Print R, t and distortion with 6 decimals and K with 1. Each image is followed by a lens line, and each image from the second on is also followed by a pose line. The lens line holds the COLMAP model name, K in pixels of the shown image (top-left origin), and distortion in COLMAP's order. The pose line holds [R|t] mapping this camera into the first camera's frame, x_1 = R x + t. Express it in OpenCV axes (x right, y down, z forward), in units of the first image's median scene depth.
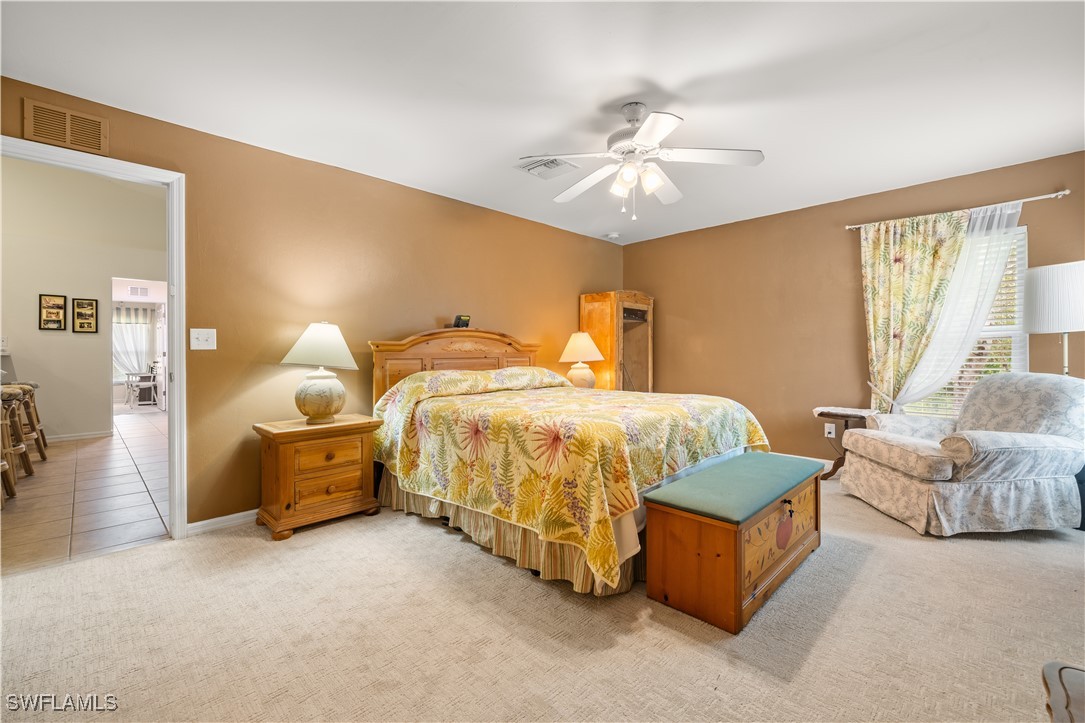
lens RADIAL K [[454.3, 0, 537.1], [0, 454.3, 352.3], [0, 0, 1]] dist [-0.000393, 0.000295]
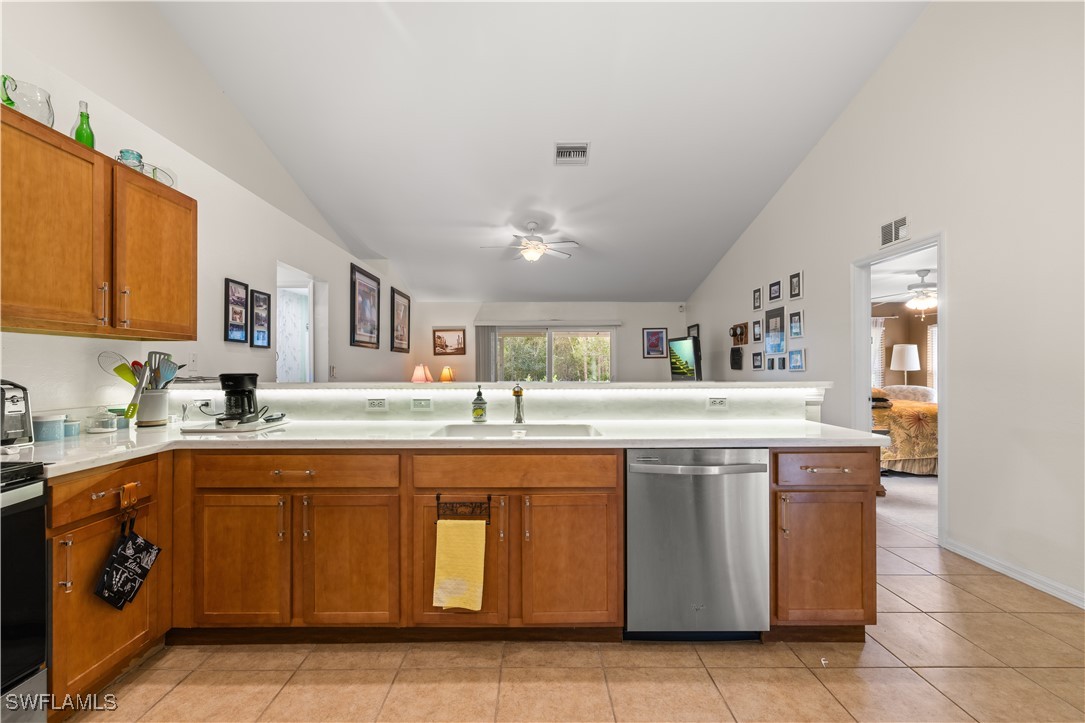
lens RADIAL K [[454.3, 0, 533.5], [0, 454.3, 366.3], [0, 0, 1]] dist [-0.000393, 0.000295]
pose [[0.712358, 0.010527, 0.701737, -1.189974], [-0.005636, 0.999941, -0.009280, -0.015223], [-0.701793, 0.002655, 0.712376, 0.323968]]
